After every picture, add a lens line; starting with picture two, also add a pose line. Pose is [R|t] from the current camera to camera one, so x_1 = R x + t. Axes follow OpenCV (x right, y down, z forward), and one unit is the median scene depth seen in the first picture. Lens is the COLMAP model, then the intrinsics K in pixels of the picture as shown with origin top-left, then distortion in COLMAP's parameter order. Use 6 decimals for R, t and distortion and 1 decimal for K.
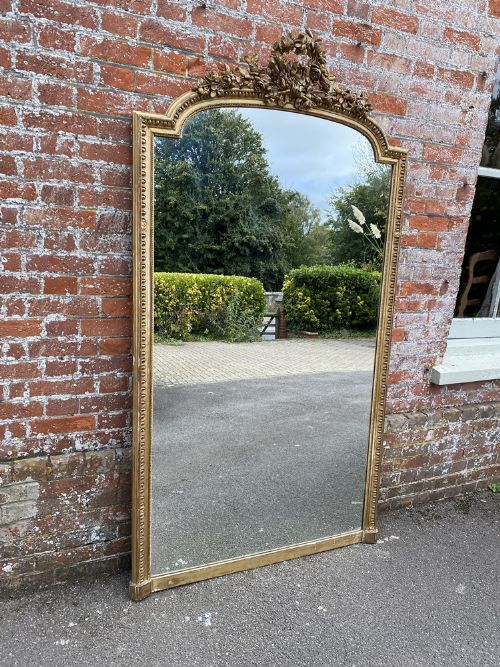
lens RADIAL K [[501.2, 0, 259.9], [0, 501.2, 333.2], [0, 0, 1]] dist [0.003511, 0.001616]
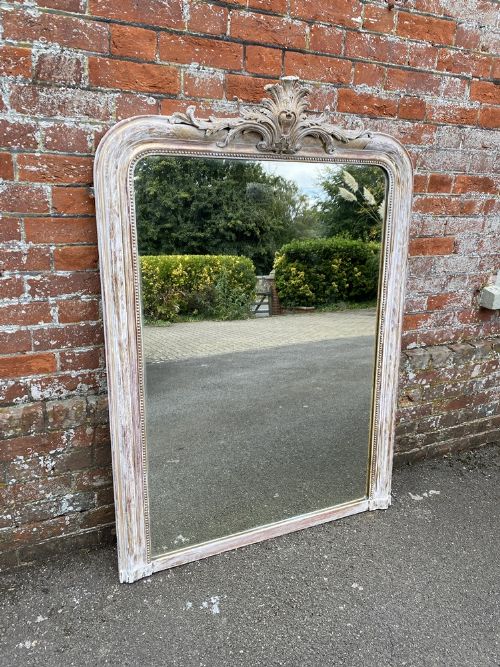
lens RADIAL K [[499.1, 0, 258.3], [0, 499.1, 331.0], [0, 0, 1]] dist [0.003780, 0.001107]
pose [[0.999811, -0.017800, 0.007784, -0.032601], [0.016782, 0.993162, 0.115528, 0.048957], [-0.009787, -0.115376, 0.993274, 0.256546]]
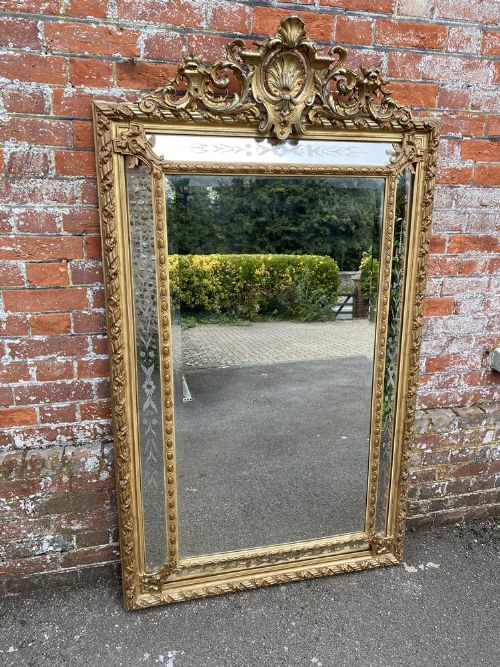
lens RADIAL K [[501.2, 0, 259.9], [0, 501.2, 333.2], [0, 0, 1]] dist [0.003511, 0.001616]
pose [[0.983664, 0.014030, -0.179468, 0.170358], [0.000957, 0.996536, 0.083151, -0.023857], [0.180013, -0.081965, 0.980243, 0.261962]]
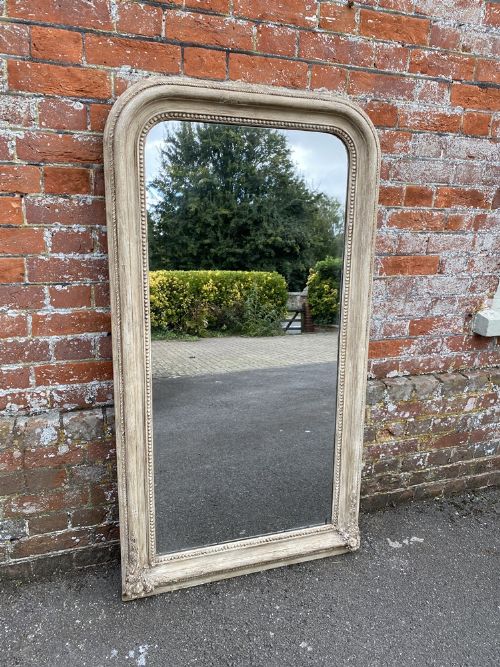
lens RADIAL K [[501.0, 0, 253.4], [0, 501.0, 329.9], [0, 0, 1]] dist [0.003548, 0.000851]
pose [[0.996525, 0.008345, -0.082881, 0.105213], [-0.002267, 0.997318, 0.073161, 0.053063], [0.083269, -0.072718, 0.993870, 0.323707]]
